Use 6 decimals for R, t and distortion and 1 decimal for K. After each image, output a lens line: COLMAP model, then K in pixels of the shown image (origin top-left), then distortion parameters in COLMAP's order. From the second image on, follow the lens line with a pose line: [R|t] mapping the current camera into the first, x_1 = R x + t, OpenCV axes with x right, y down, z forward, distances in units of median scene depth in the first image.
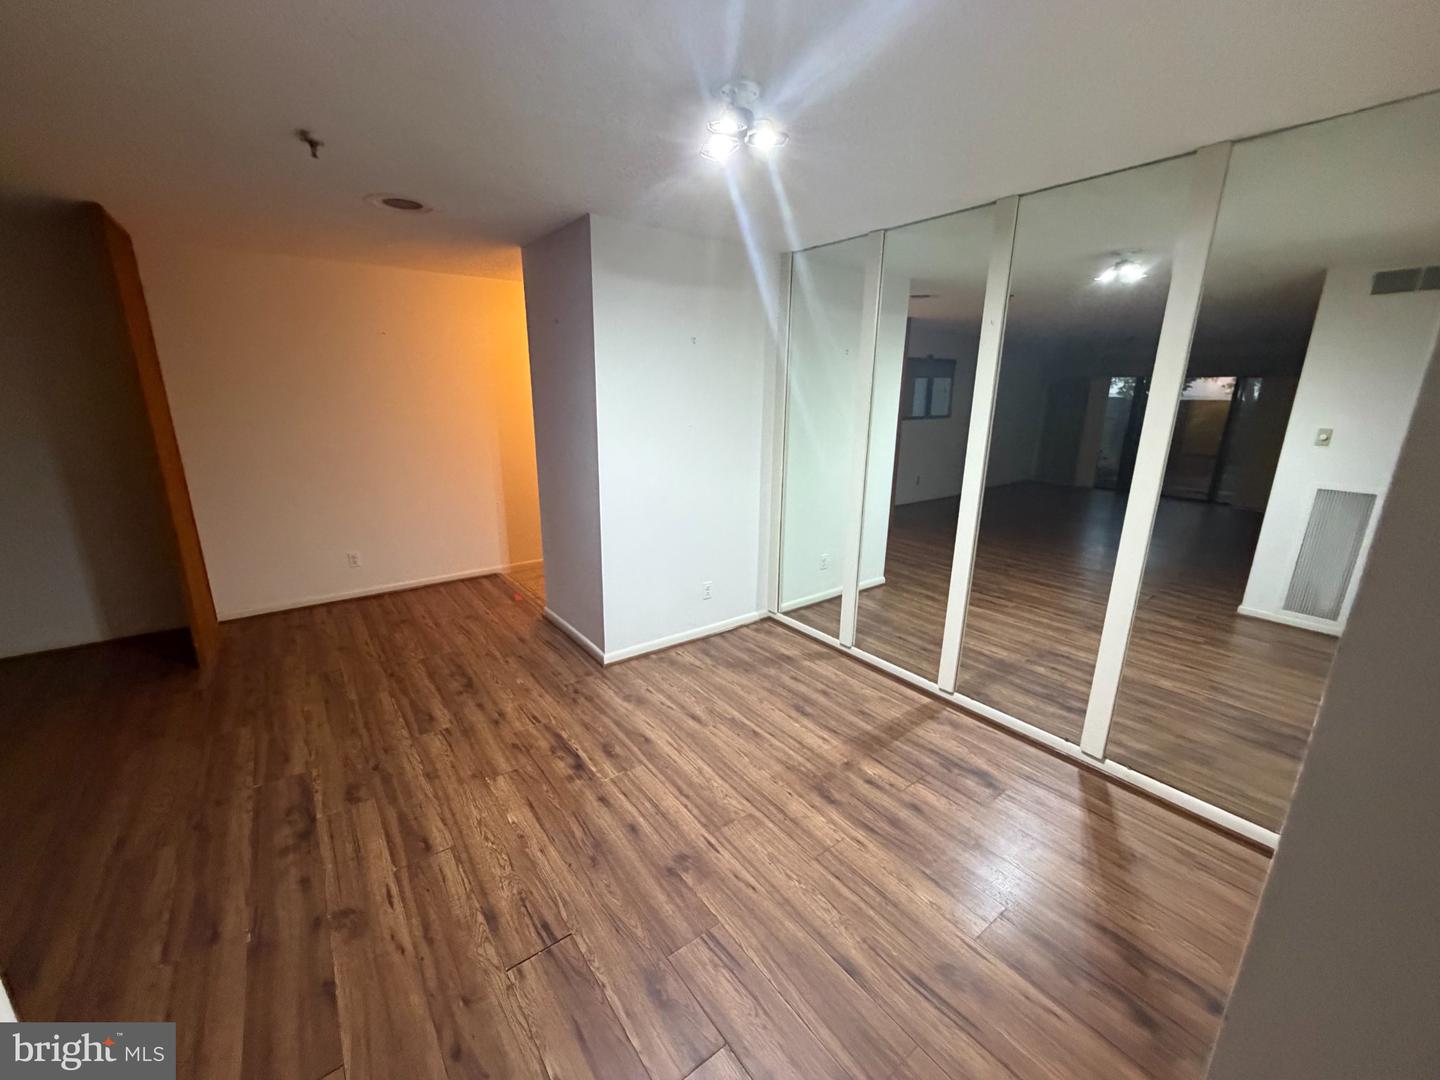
lens RADIAL K [[577.1, 0, 720.0], [0, 577.1, 540.0], [0, 0, 1]] dist [0.000420, 0.000343]
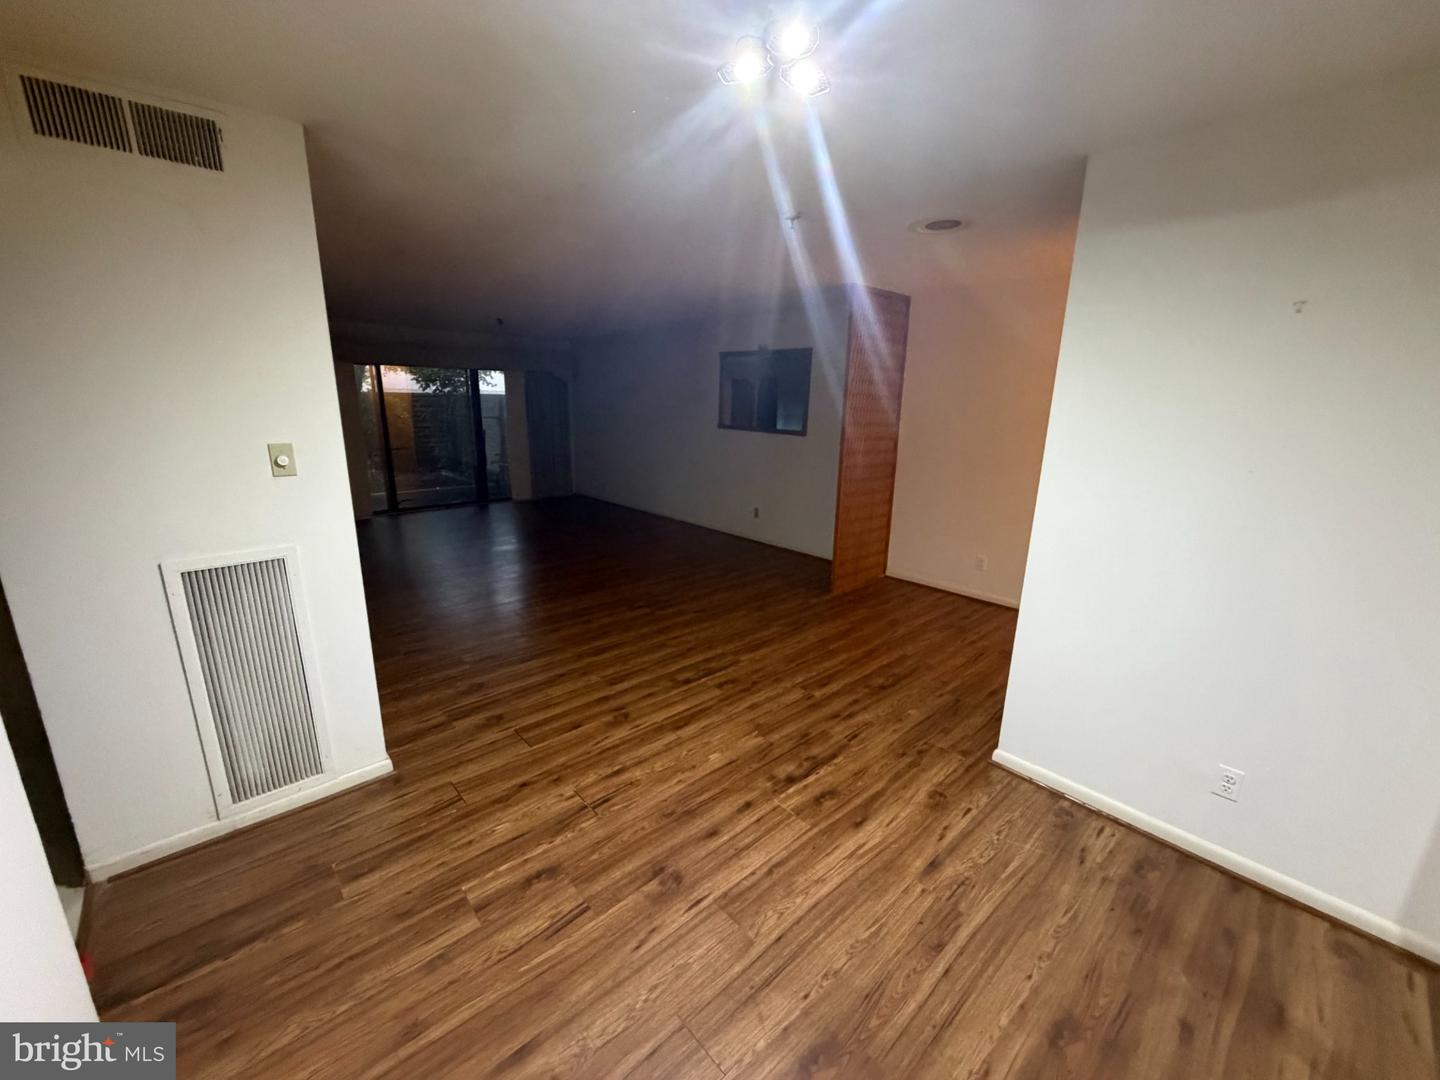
lens RADIAL K [[577.1, 0, 720.0], [0, 577.1, 540.0], [0, 0, 1]] dist [0.000420, 0.000343]
pose [[0.084013, 0.229406, -0.969698, 0.642540], [-0.263615, 0.943584, 0.200389, -0.169779], [0.960963, 0.238792, 0.139748, 0.683539]]
